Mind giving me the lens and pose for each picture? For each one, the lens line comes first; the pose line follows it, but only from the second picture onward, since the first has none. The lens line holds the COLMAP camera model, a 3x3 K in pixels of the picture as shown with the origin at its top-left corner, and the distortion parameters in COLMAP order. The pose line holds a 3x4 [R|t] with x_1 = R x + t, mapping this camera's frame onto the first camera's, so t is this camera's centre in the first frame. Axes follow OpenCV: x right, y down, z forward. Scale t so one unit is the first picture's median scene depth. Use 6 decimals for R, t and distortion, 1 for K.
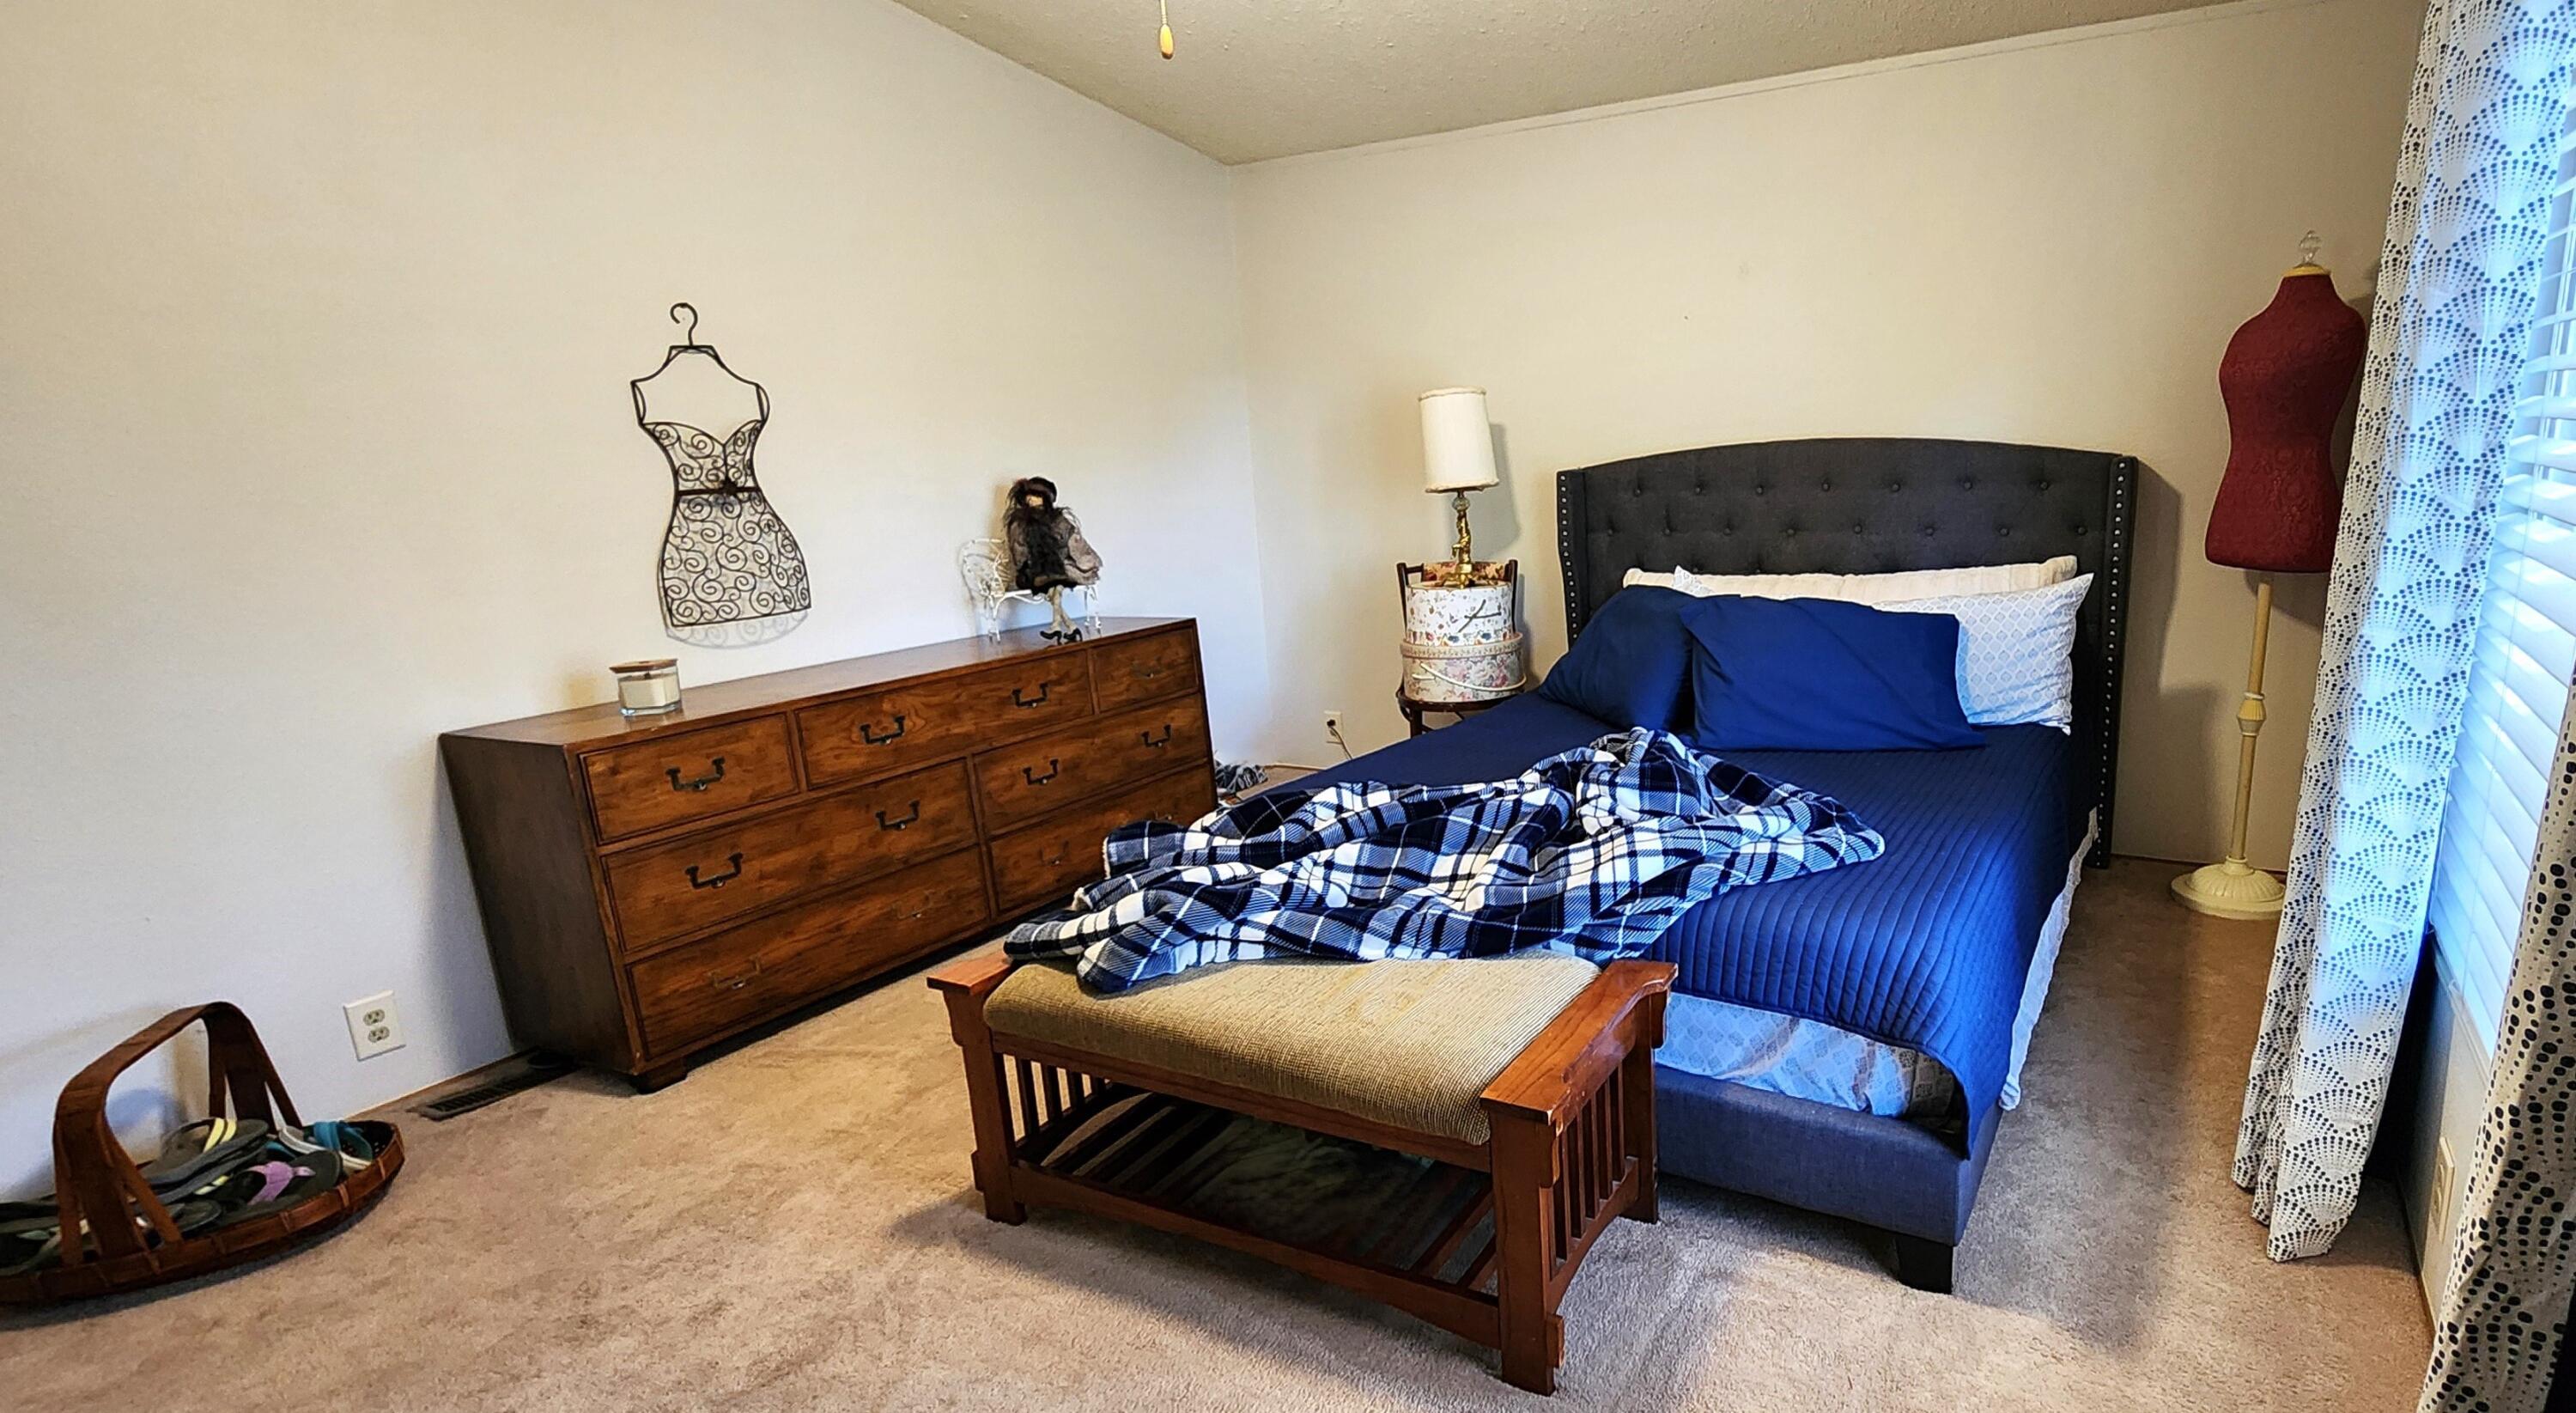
lens RADIAL K [[1154.1, 0, 1288.3], [0, 1154.1, 695.9], [0, 0, 1]] dist [-0.004121, -0.000174]
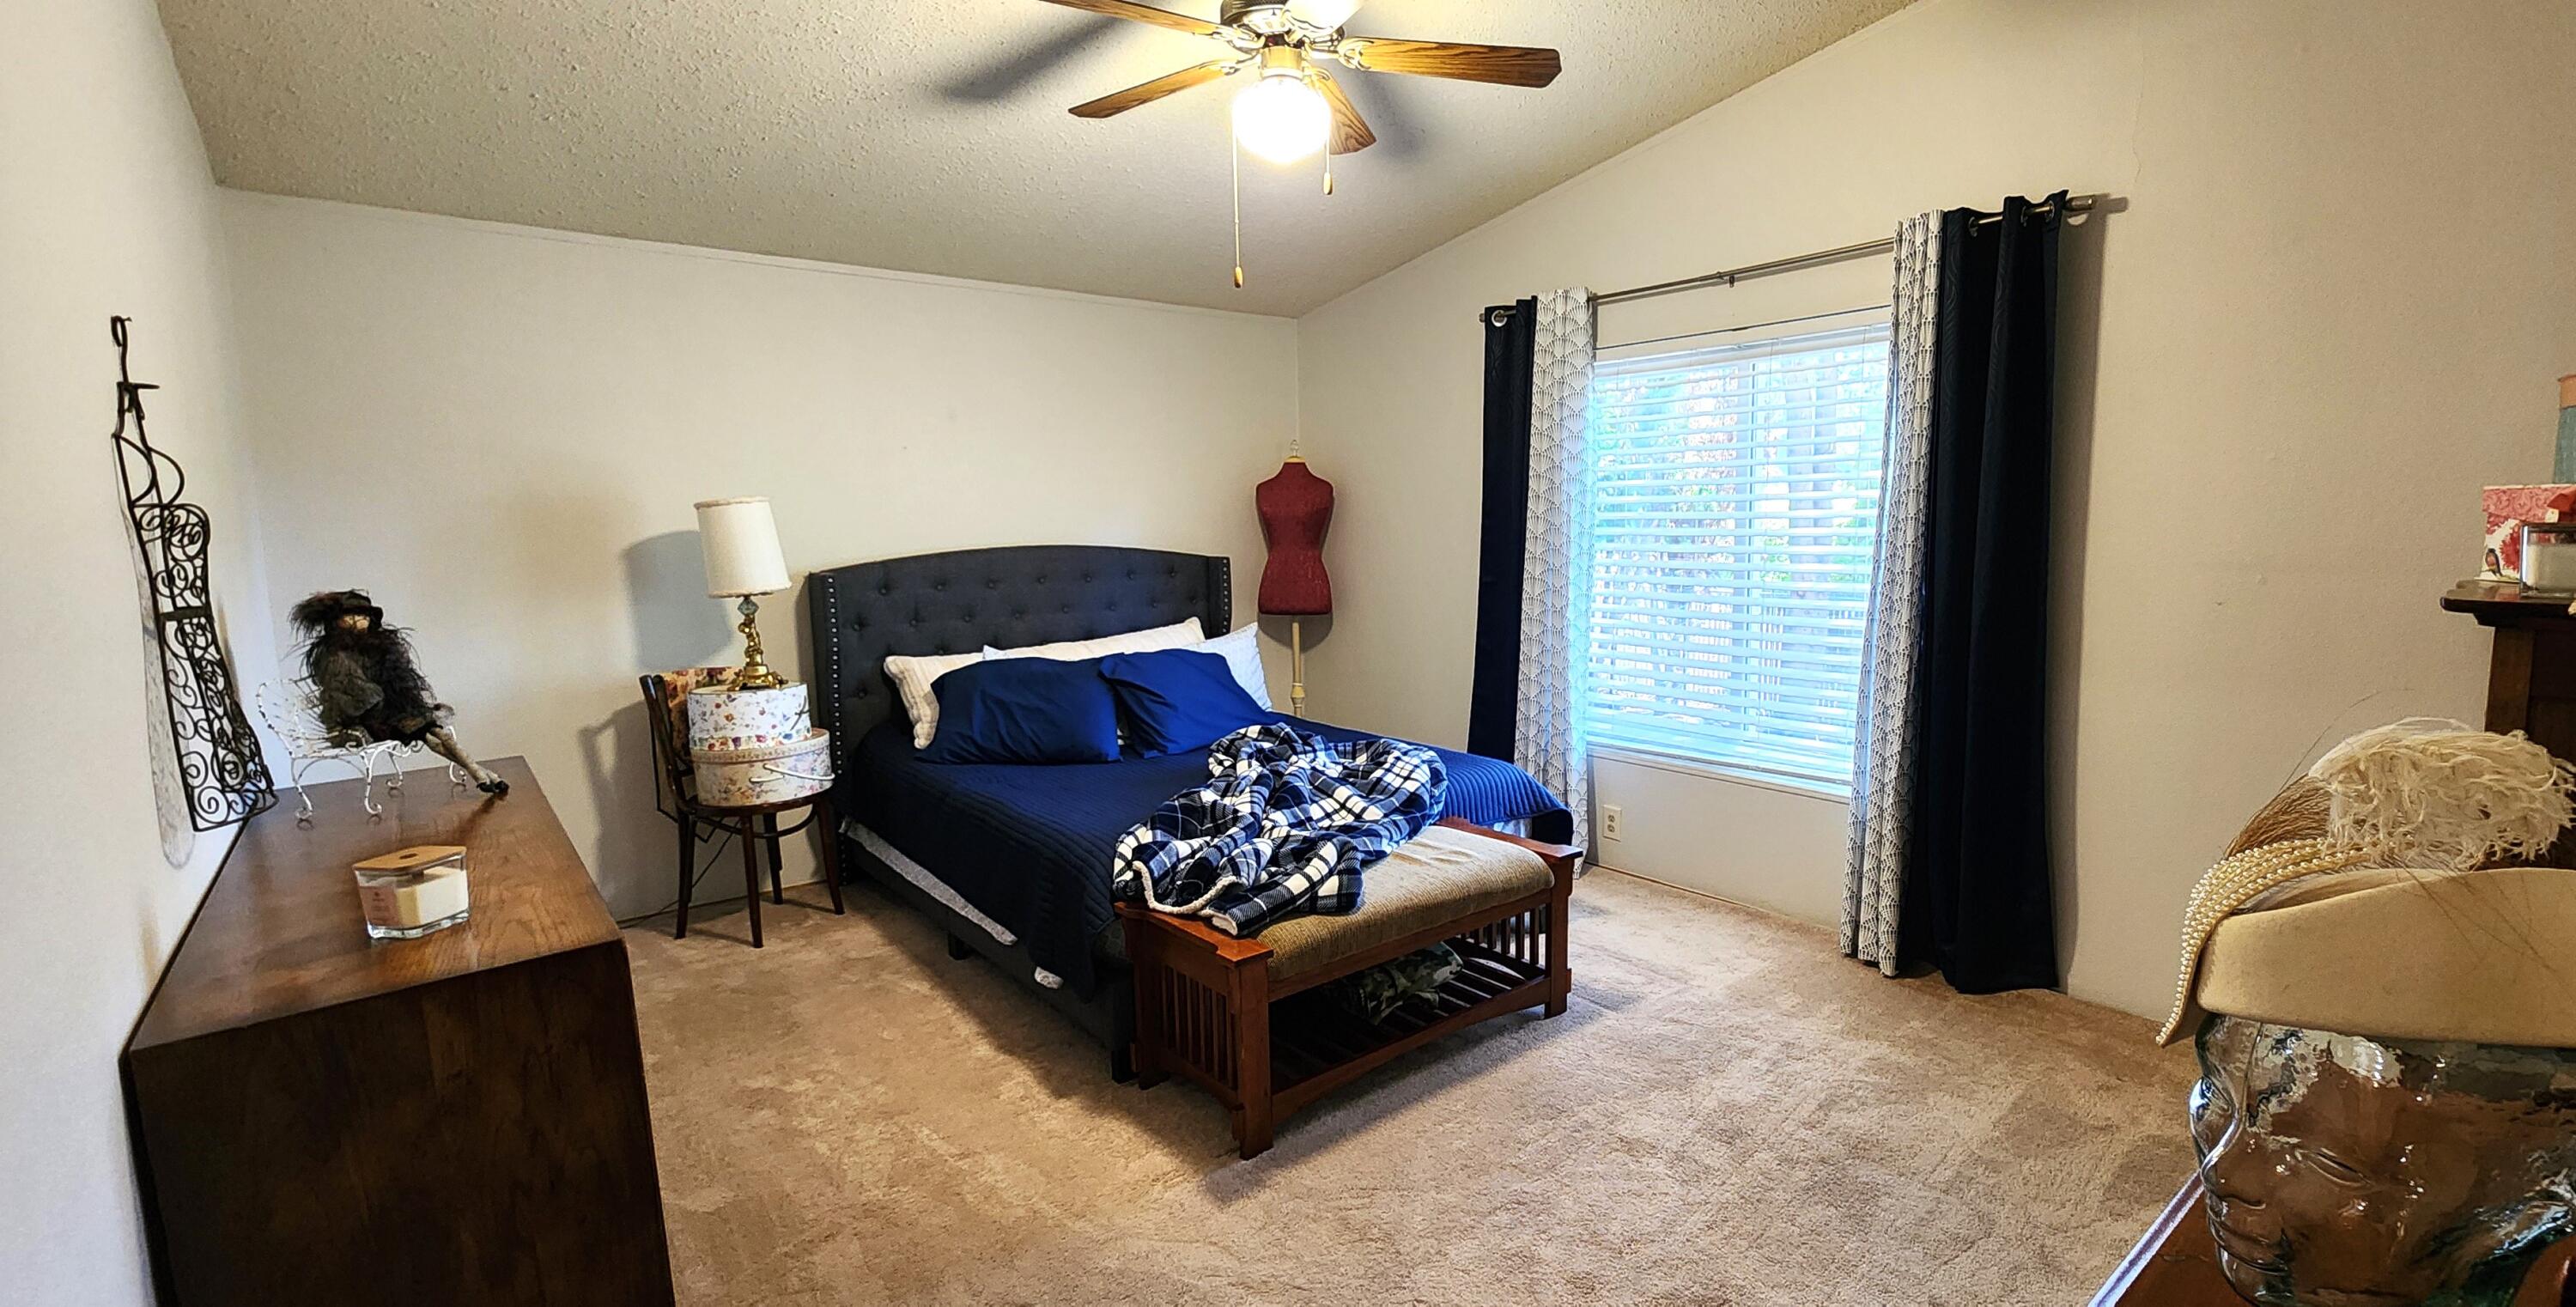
lens RADIAL K [[1167.3, 0, 1293.1], [0, 1167.3, 662.5], [0, 0, 1]] dist [-0.008421, -0.000981]
pose [[0.426999, -0.082865, 0.900447, -0.680381], [0.196691, 0.980461, -0.003044, -0.025886], [-0.882601, 0.178409, 0.434955, 0.168638]]
